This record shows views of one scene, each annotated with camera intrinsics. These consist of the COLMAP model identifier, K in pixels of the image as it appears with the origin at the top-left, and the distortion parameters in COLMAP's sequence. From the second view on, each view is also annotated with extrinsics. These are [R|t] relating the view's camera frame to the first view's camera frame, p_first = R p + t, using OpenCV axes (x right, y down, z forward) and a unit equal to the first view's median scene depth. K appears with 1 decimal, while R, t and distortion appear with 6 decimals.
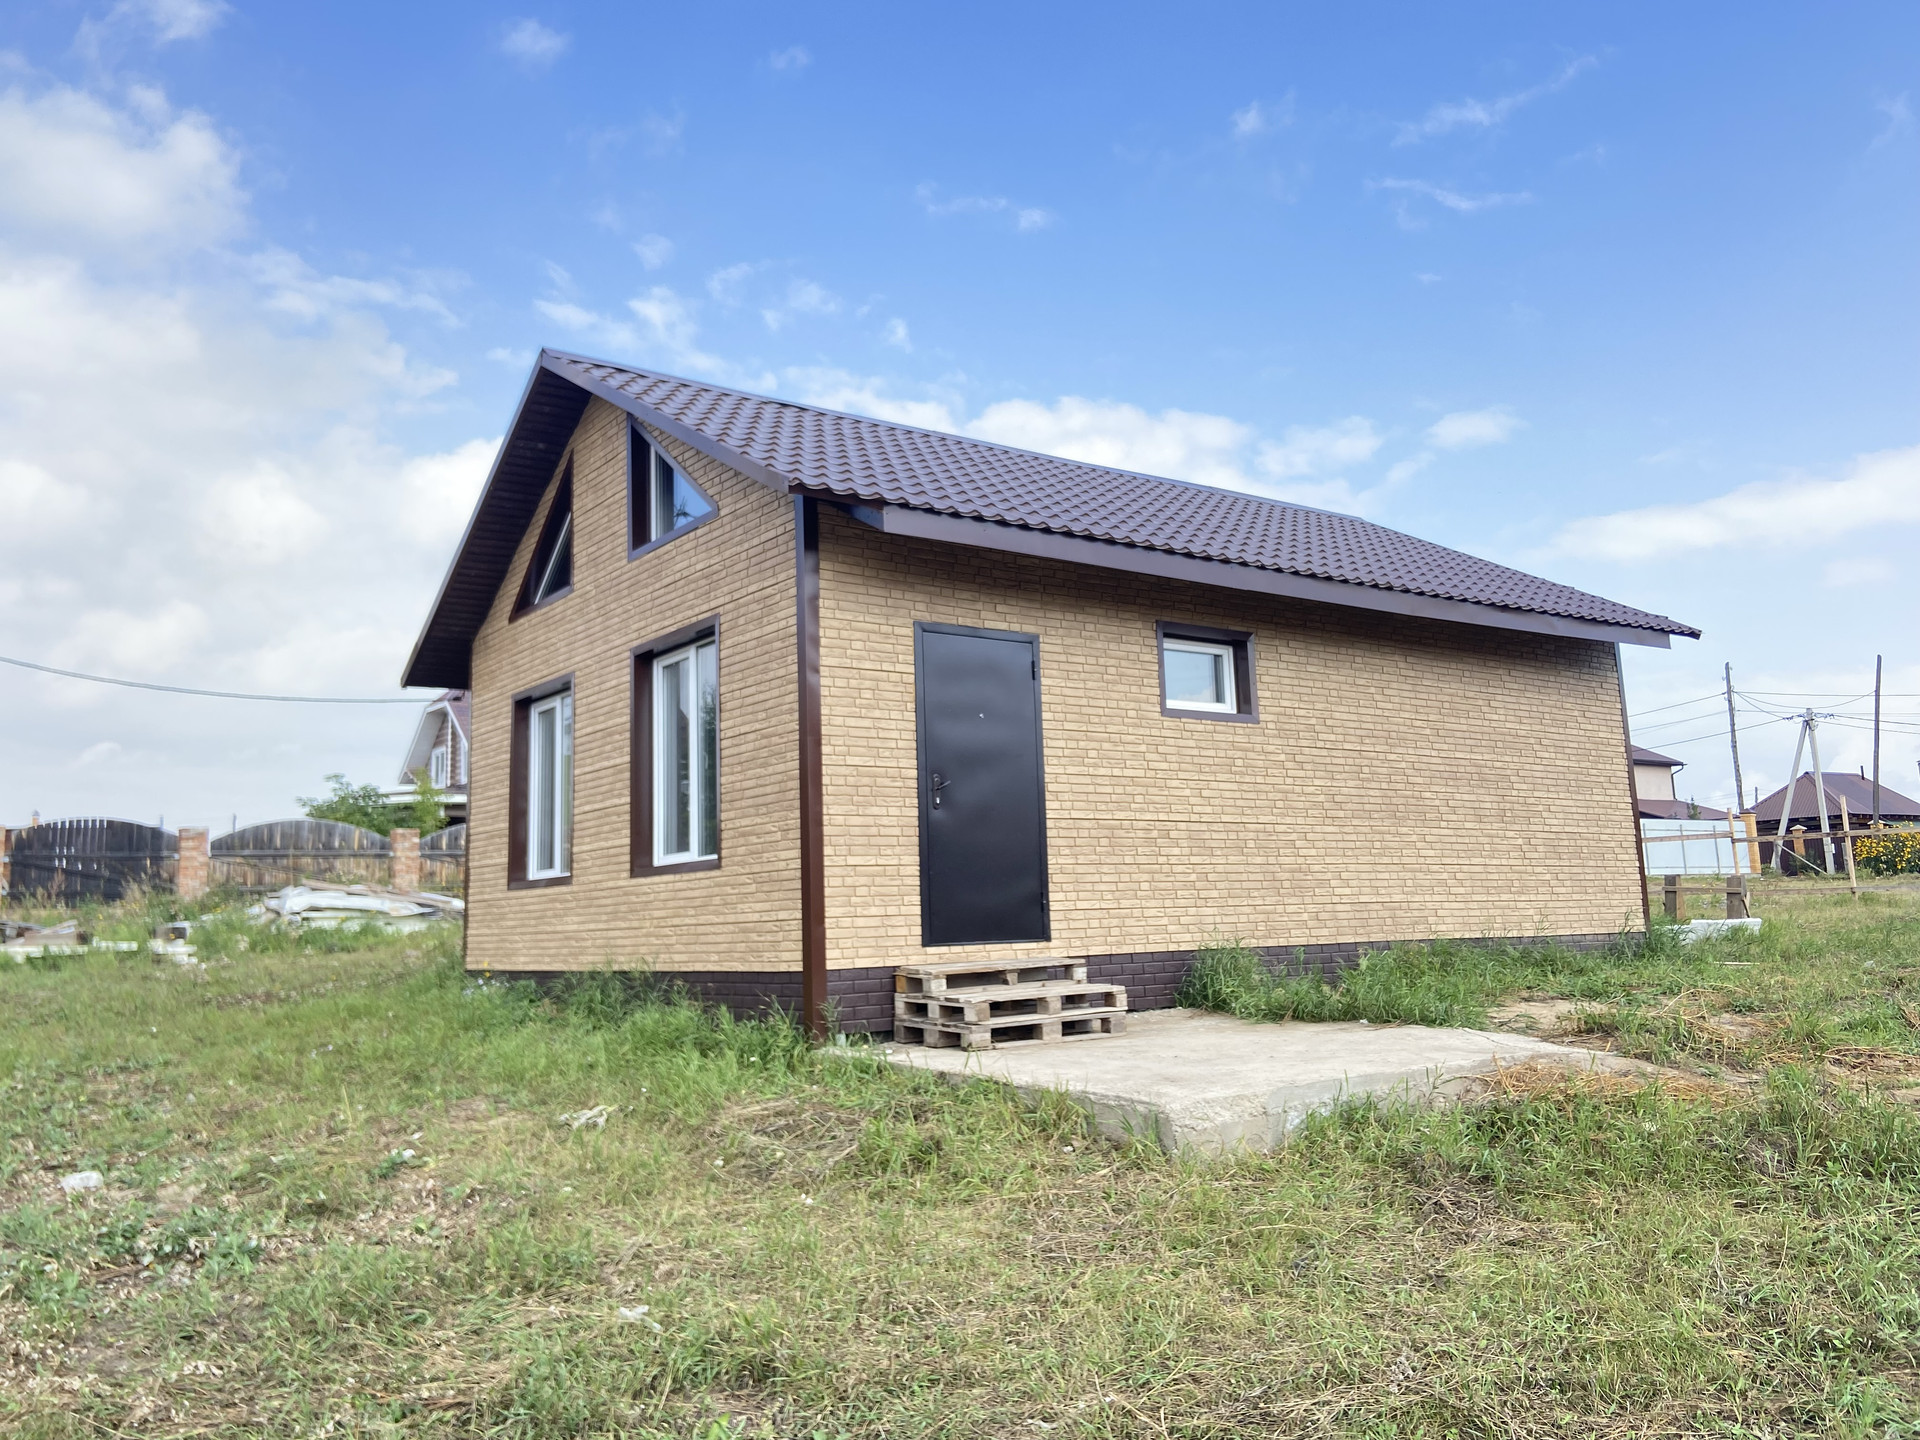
lens RADIAL K [[1462.2, 0, 960.0], [0, 1462.2, 720.0], [0, 0, 1]] dist [0.058901, 0.000894]
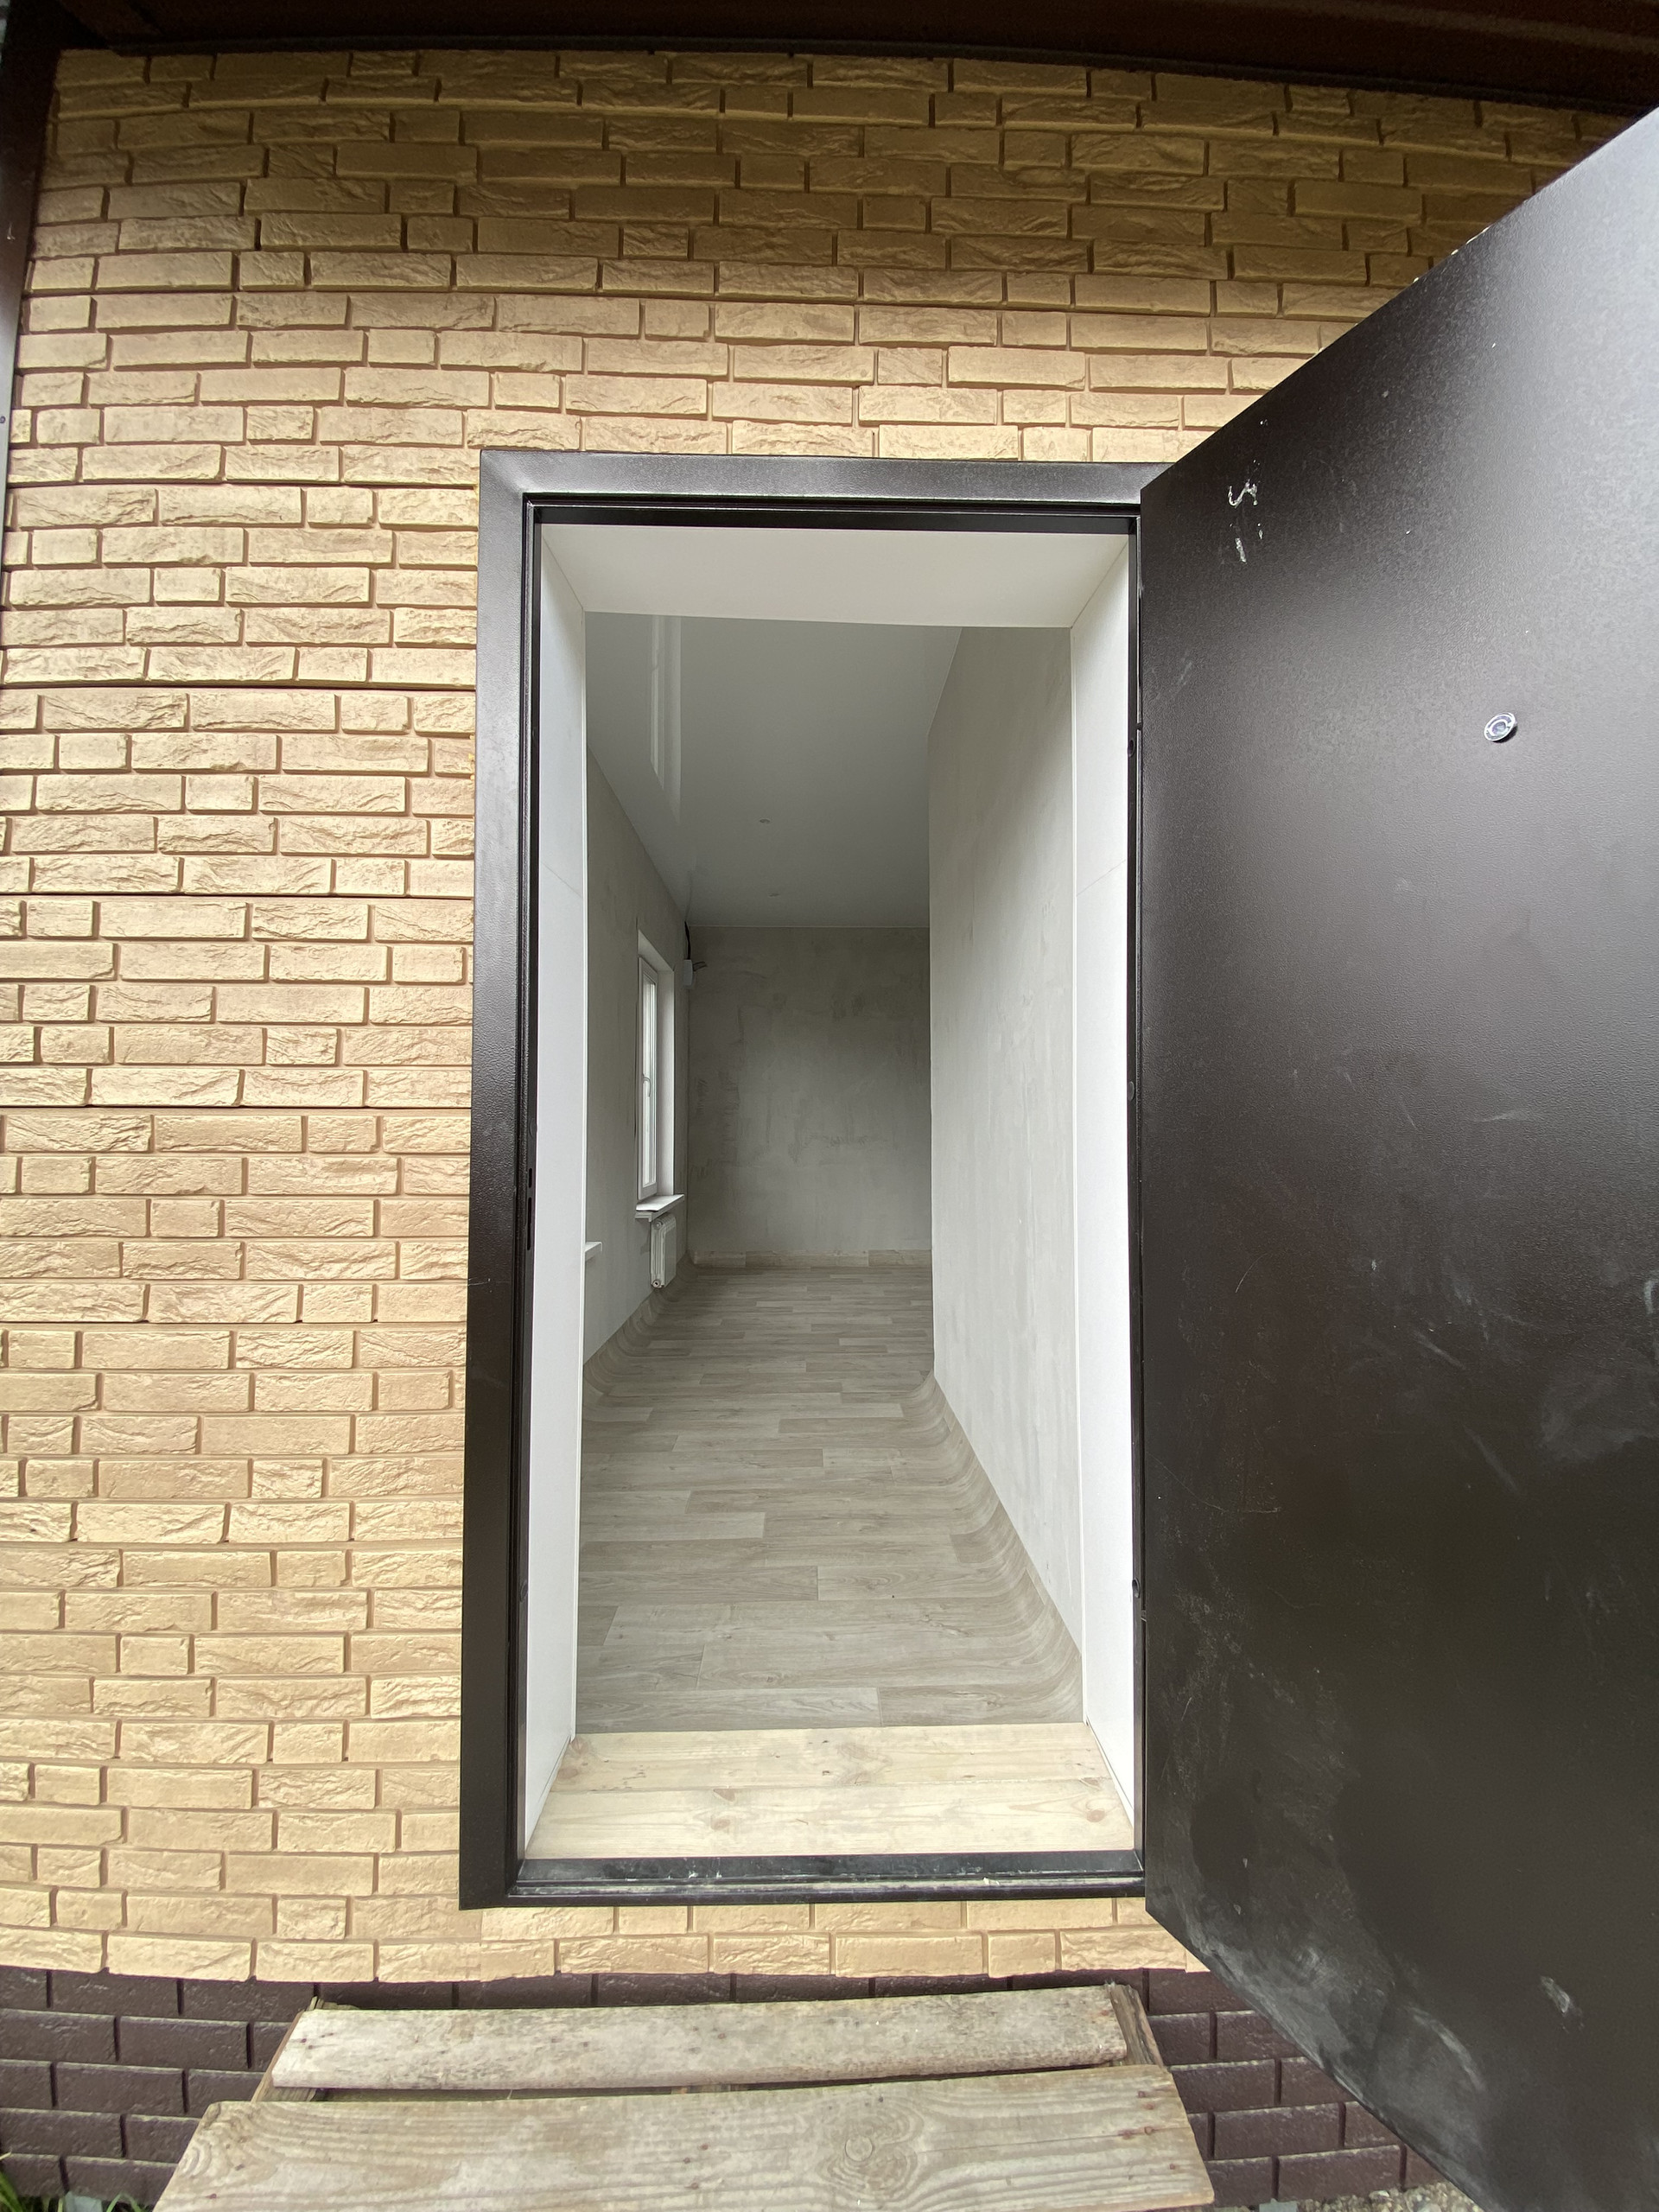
lens RADIAL K [[891.2, 0, 829.5], [0, 891.2, 1106.0], [0, 0, 1]] dist [0.029951, -0.028415]
pose [[0.819808, 0.019051, -0.572322, 0.096911], [0.049220, 0.993403, 0.103571, 0.021349], [0.570519, -0.113078, 0.813462, 0.934593]]
